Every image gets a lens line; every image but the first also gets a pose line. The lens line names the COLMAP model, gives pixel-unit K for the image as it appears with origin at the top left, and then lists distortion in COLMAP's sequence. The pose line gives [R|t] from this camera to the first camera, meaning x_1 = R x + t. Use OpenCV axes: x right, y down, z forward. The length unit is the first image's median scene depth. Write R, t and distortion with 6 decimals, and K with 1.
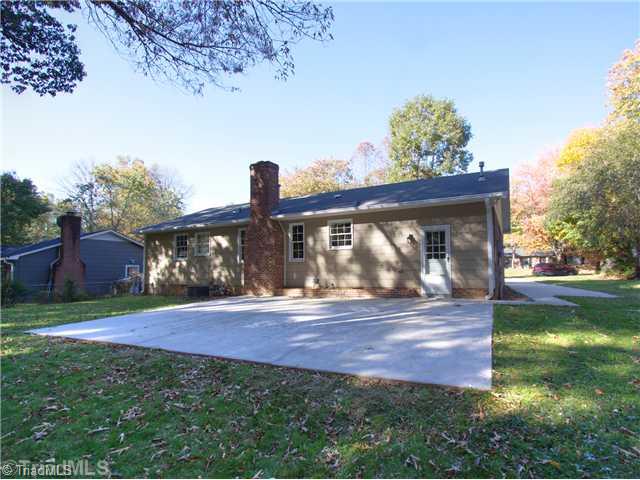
lens RADIAL K [[338.7, 0, 319.6], [0, 338.7, 253.6], [0, 0, 1]] dist [-0.017576, -0.000061]
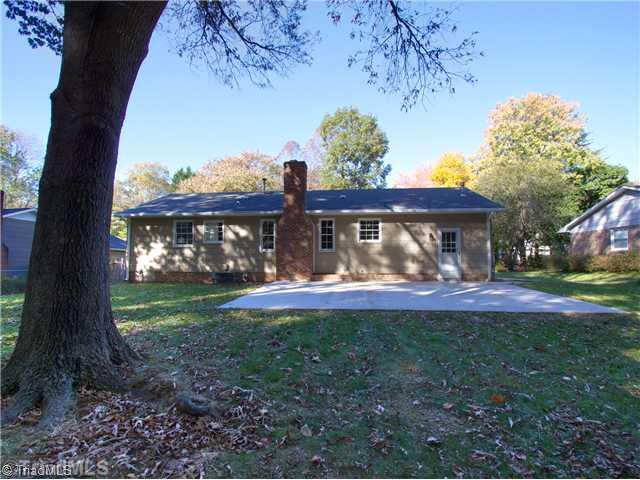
lens RADIAL K [[338.7, 0, 319.6], [0, 338.7, 253.6], [0, 0, 1]] dist [-0.017576, -0.000061]
pose [[0.937222, 0.026422, 0.347732, -0.506766], [-0.032042, 0.999432, 0.010421, 0.018526], [-0.347259, -0.020909, 0.937536, -0.073474]]
